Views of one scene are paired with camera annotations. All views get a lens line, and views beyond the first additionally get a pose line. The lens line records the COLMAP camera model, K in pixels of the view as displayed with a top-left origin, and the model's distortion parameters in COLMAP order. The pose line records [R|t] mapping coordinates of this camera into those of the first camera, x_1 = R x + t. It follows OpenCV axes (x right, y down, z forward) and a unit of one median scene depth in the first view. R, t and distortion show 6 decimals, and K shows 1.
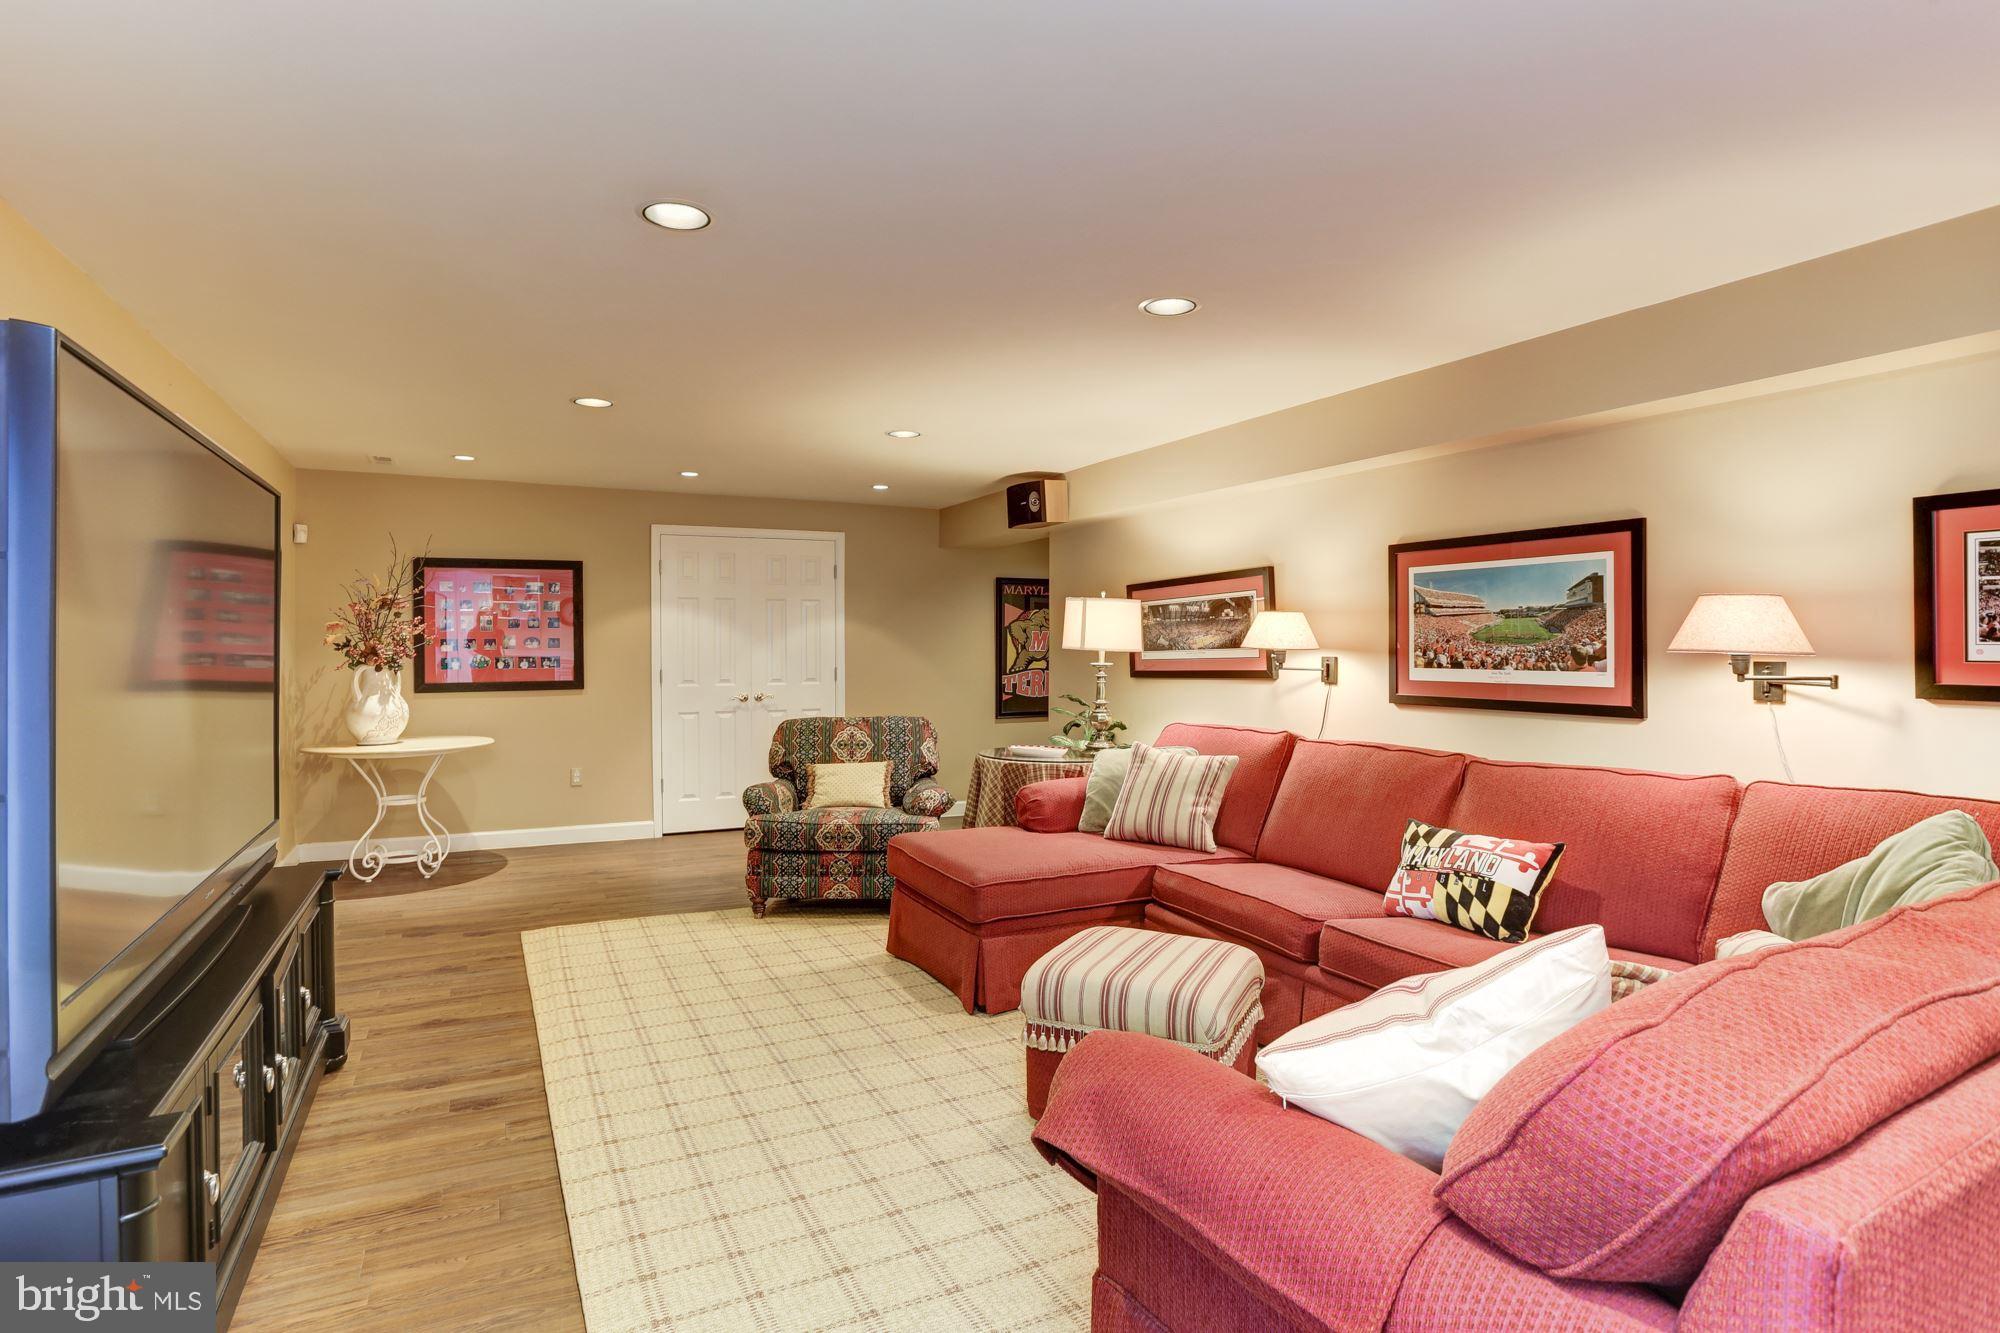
lens RADIAL K [[1017.9, 0, 1003.9], [0, 1017.9, 654.2], [0, 0, 1]] dist [-0.033559, 0.013328]
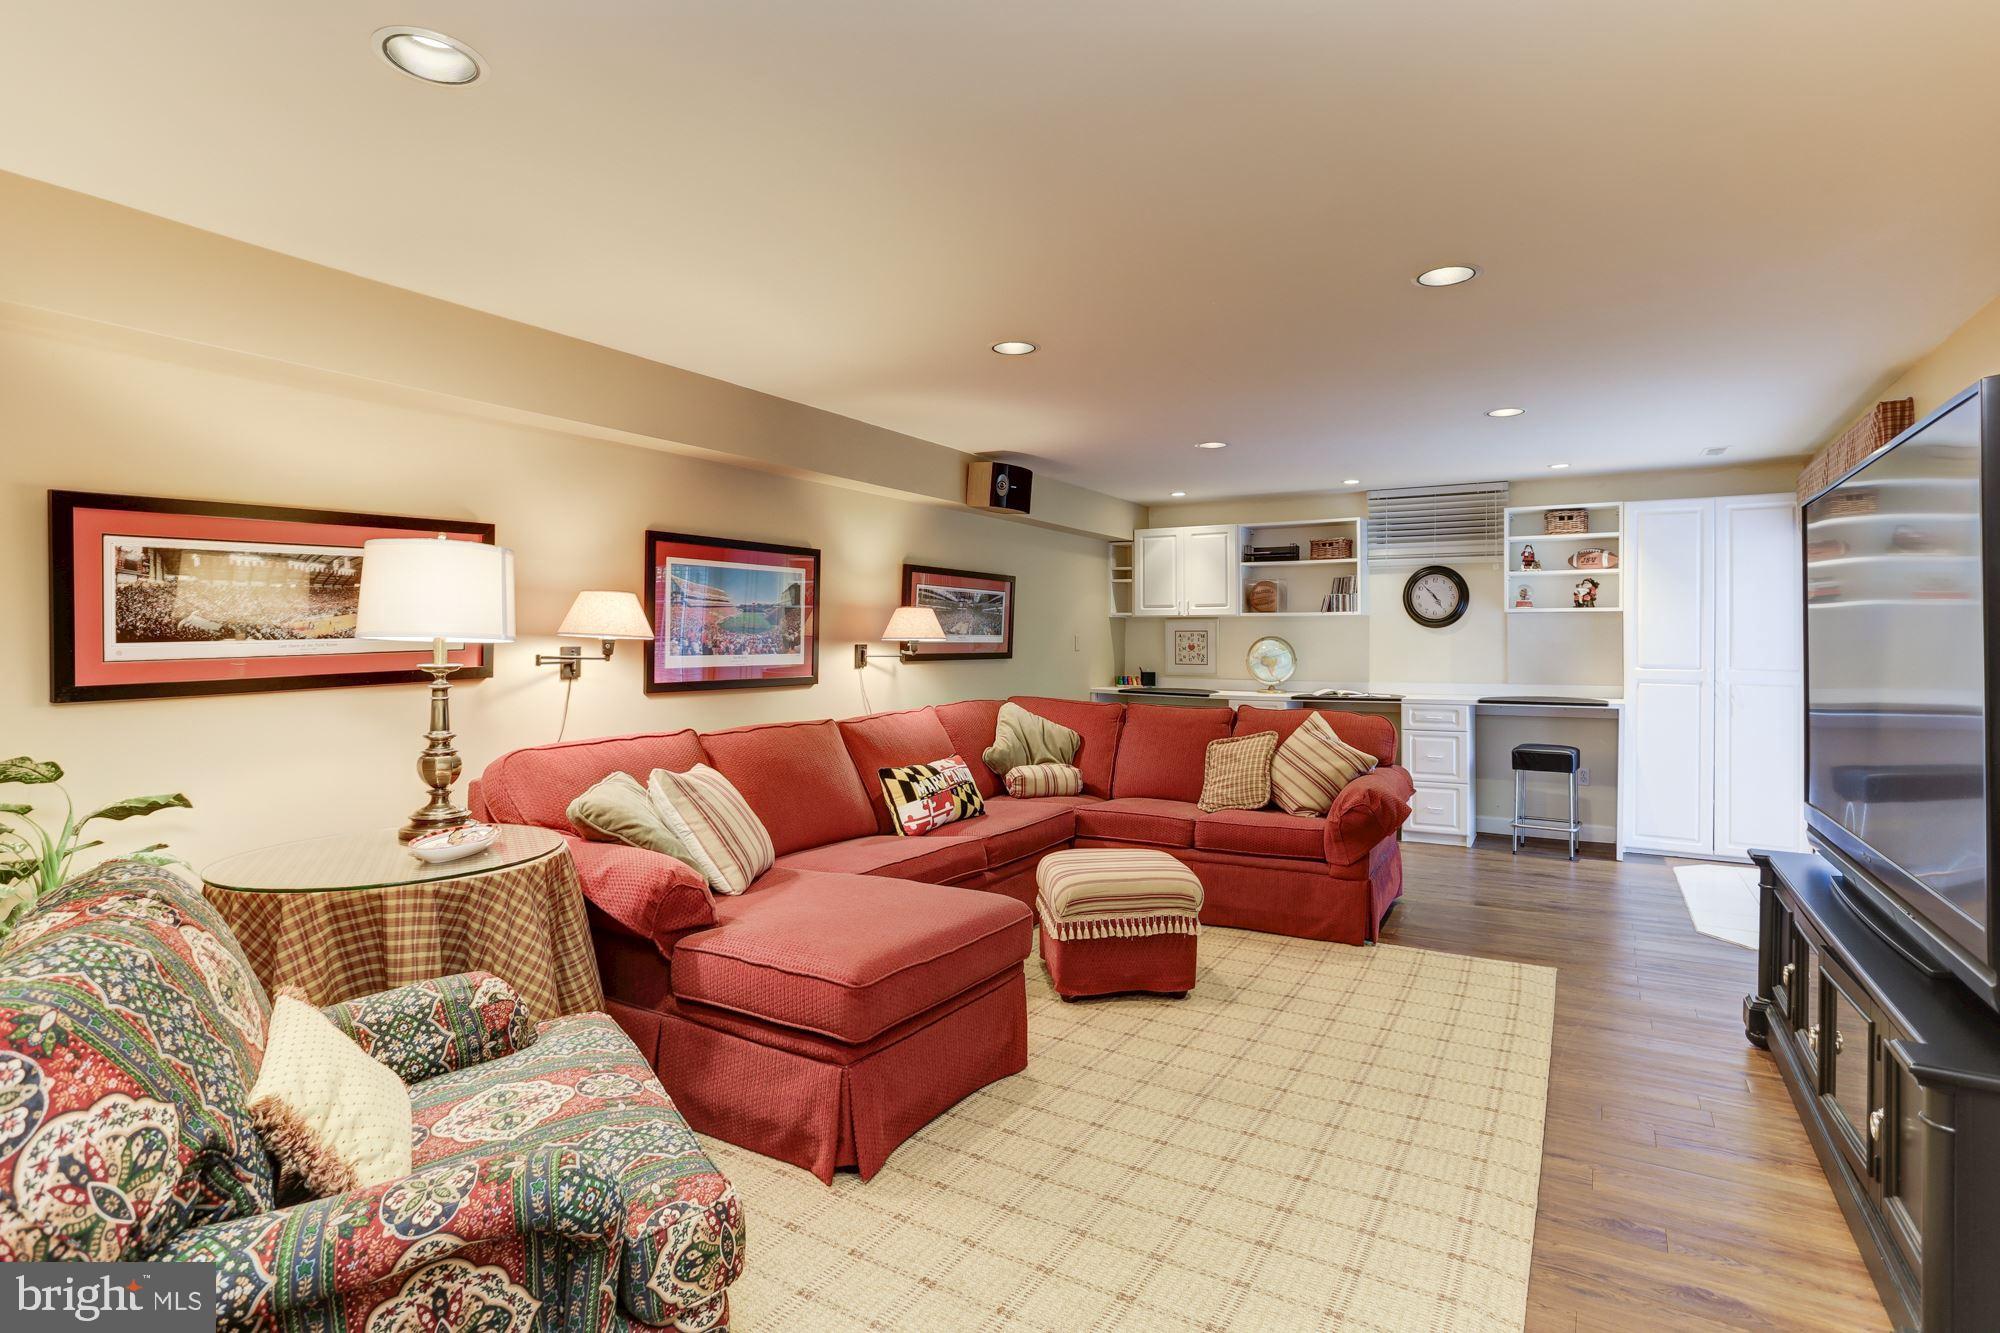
lens RADIAL K [[1017.9, 0, 1001.4], [0, 1017.9, 655.0], [0, 0, 1]] dist [-0.033559, 0.013328]
pose [[-0.528607, -0.017550, 0.848685, -0.728540], [0.001736, 0.999762, 0.021756, -0.010341], [-0.848865, 0.012974, -0.528451, 1.442488]]
